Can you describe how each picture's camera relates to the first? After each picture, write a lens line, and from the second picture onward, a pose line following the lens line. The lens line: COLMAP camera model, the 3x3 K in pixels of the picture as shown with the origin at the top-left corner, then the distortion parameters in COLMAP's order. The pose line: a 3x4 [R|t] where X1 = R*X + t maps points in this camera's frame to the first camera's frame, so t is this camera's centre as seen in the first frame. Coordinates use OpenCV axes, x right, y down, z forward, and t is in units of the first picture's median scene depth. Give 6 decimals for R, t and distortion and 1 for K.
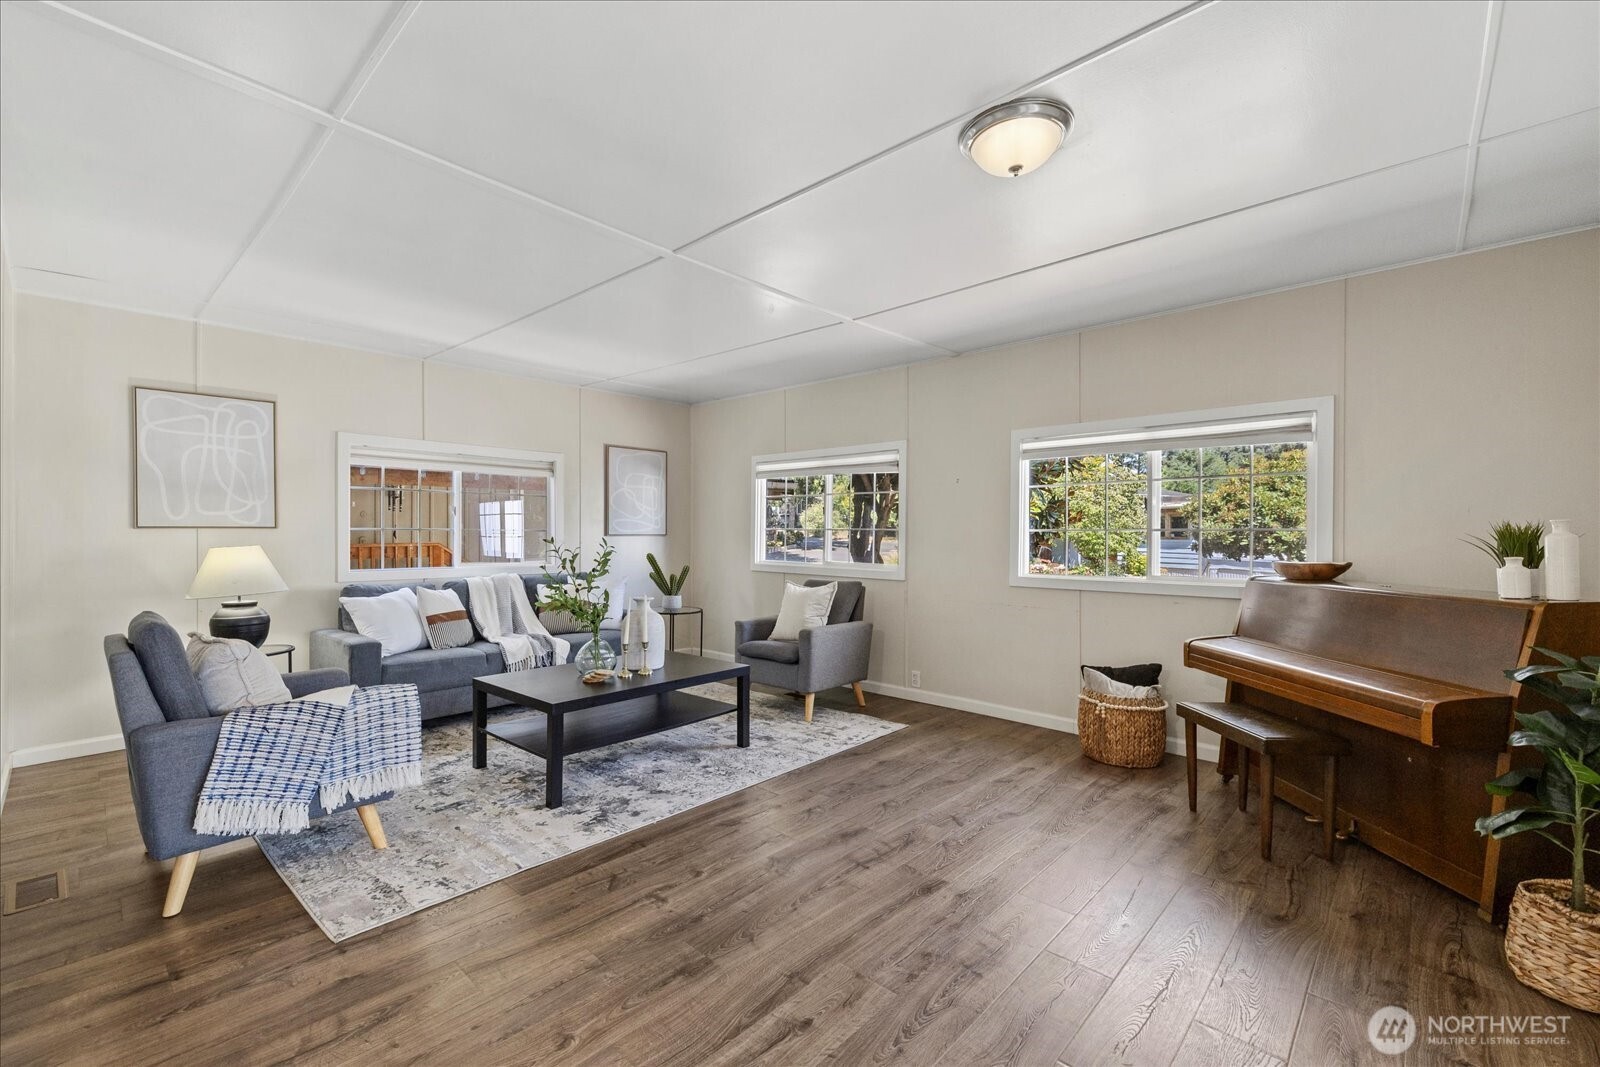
lens RADIAL K [[681.1, 0, 786.0], [0, 681.1, 530.6], [0, 0, 1]] dist [0.001265, 0.000121]
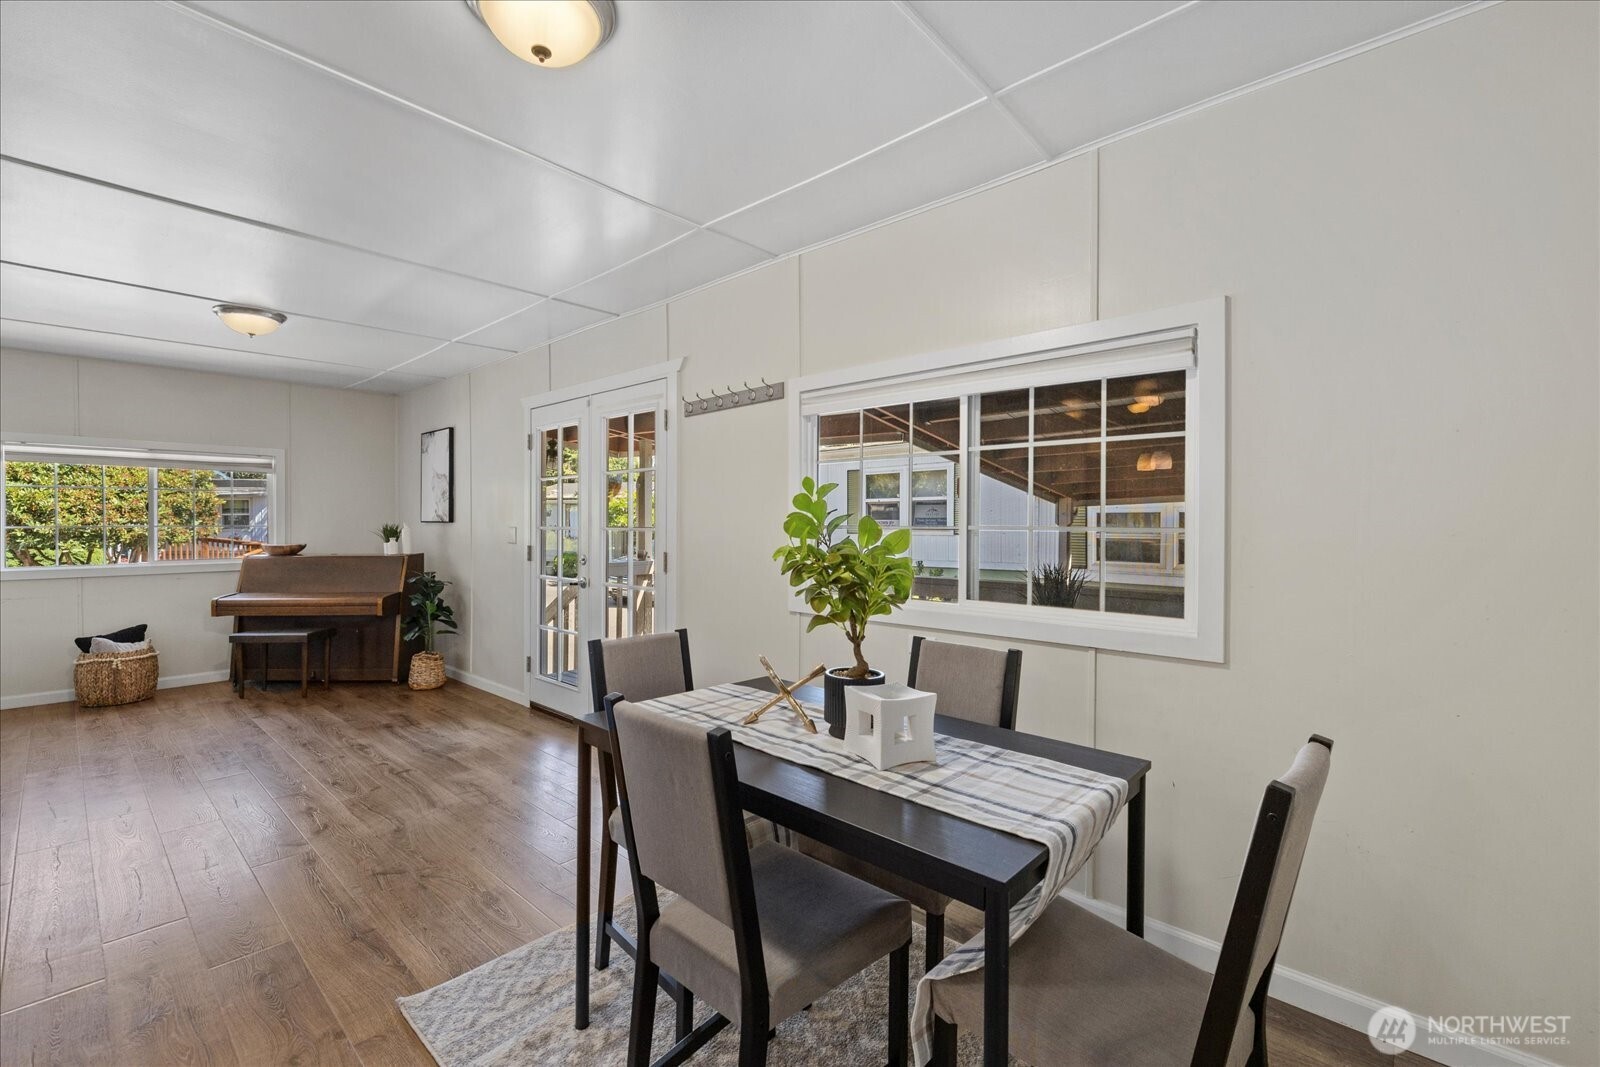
lens RADIAL K [[680.5, 0, 761.5], [0, 680.5, 527.0], [0, 0, 1]] dist [0.022246, 0.000132]
pose [[0.018962, -0.009372, 0.999776, -0.964898], [-0.001818, 0.999954, 0.009408, -0.018273], [-0.999819, -0.001996, 0.018944, -0.263932]]
